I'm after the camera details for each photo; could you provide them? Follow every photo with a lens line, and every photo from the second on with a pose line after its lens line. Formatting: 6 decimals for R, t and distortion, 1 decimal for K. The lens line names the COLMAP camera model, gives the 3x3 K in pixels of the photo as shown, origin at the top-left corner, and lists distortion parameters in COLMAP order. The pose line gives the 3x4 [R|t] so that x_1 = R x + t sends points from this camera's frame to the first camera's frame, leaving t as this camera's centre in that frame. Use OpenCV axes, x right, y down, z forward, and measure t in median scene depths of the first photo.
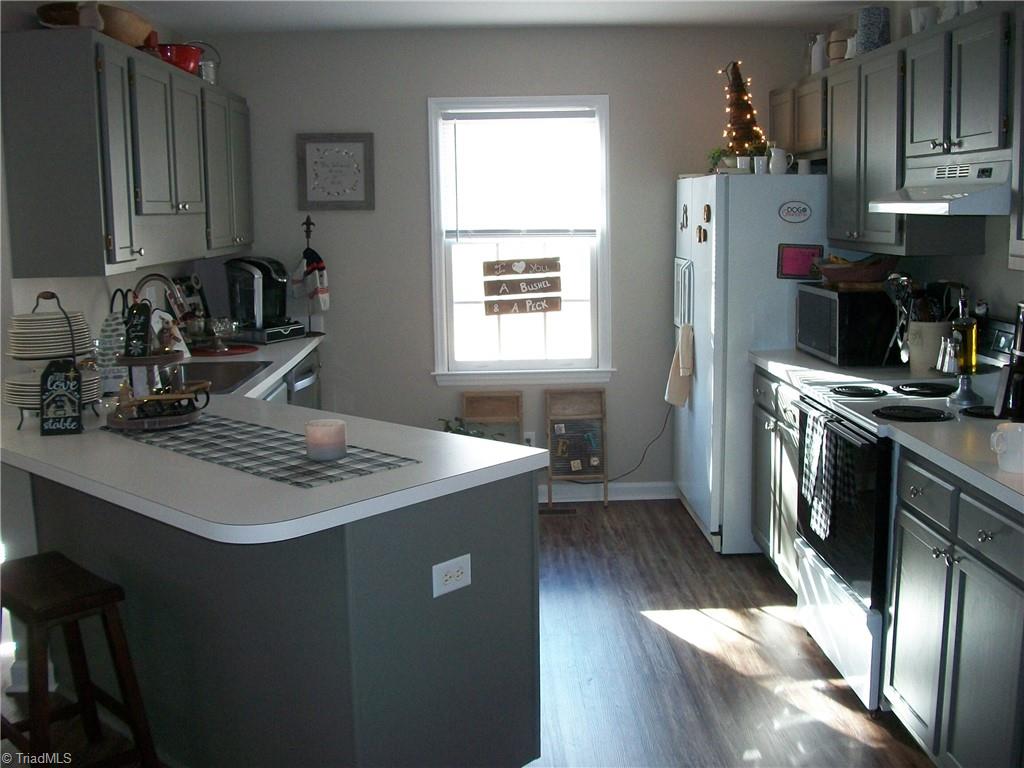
lens RADIAL K [[1073.0, 0, 512.0], [0, 1073.0, 384.0], [0, 0, 1]] dist [-0.166597, 0.150054]
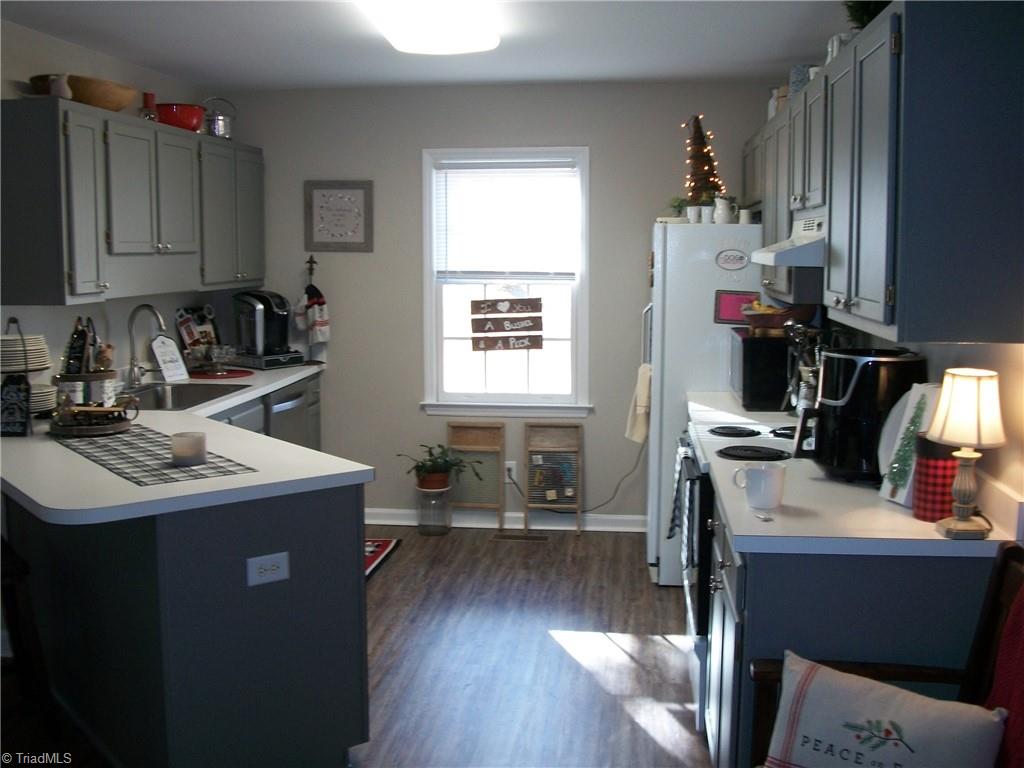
lens RADIAL K [[1073.0, 0, 512.0], [0, 1073.0, 384.0], [0, 0, 1]] dist [-0.166597, 0.150054]
pose [[0.988286, 0.035878, -0.148333, 0.182457], [-0.040945, 0.998673, -0.031247, 0.001157], [0.147015, 0.036955, 0.988444, -0.056431]]
